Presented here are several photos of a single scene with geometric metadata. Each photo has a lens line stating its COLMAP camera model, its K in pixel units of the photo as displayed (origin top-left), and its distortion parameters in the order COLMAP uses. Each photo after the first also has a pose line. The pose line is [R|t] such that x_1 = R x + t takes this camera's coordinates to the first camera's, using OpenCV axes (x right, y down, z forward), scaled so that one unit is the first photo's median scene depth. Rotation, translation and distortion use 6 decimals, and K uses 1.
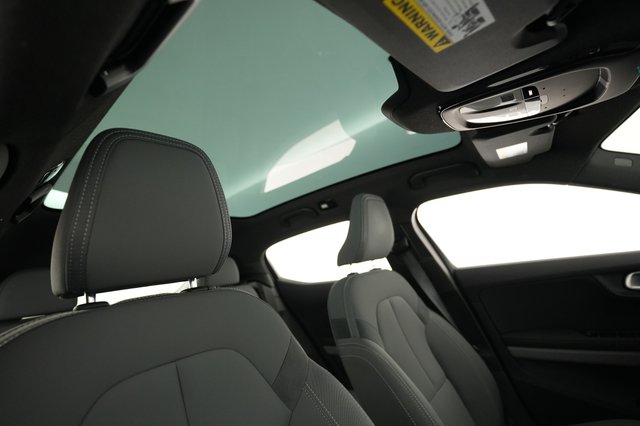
lens RADIAL K [[307.7, 0, 320.0], [0, 307.7, 213.0], [0, 0, 1]] dist [-0.002113, -0.000224]
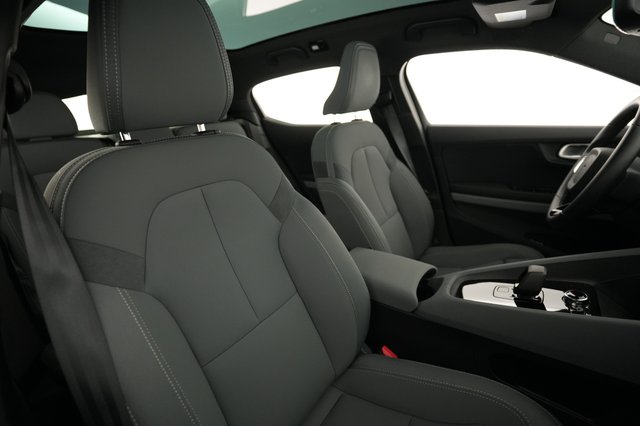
lens RADIAL K [[307.7, 0, 320.0], [0, 307.7, 213.0], [0, 0, 1]] dist [-0.002113, -0.000224]
pose [[0.994621, 0.064831, 0.080786, -0.017910], [-0.096345, 0.865439, 0.491664, -0.058638], [-0.038040, -0.496803, 0.867029, -0.109532]]
